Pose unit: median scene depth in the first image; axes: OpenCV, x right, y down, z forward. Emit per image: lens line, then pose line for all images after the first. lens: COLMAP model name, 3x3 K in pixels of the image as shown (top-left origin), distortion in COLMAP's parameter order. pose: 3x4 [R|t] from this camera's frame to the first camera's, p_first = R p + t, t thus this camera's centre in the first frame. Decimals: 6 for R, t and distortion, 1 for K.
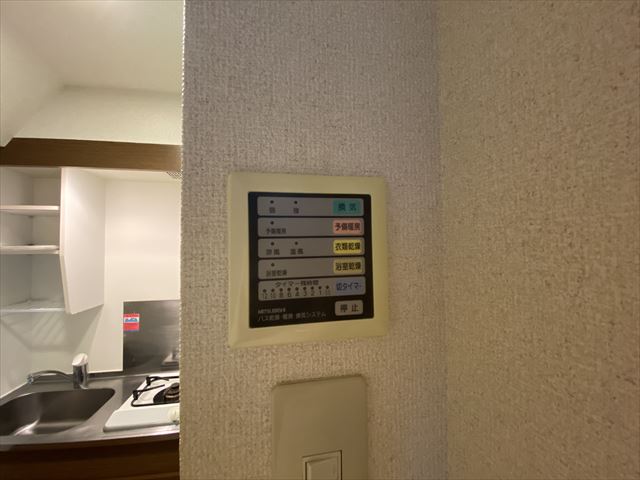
lens RADIAL K [[258.4, 0, 318.6], [0, 258.4, 235.8], [0, 0, 1]] dist [-0.022560, -0.001865]
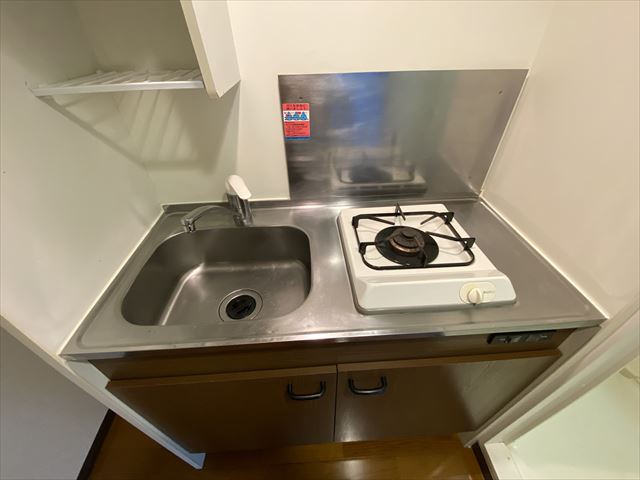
lens RADIAL K [[258.4, 0, 323.6], [0, 258.4, 236.4], [0, 0, 1]] dist [-0.022560, -0.001865]
pose [[0.993538, 0.071729, -0.087958, -0.683748], [0.003632, 0.754484, 0.656309, 0.189828], [0.113440, -0.652387, 0.749348, 0.497319]]
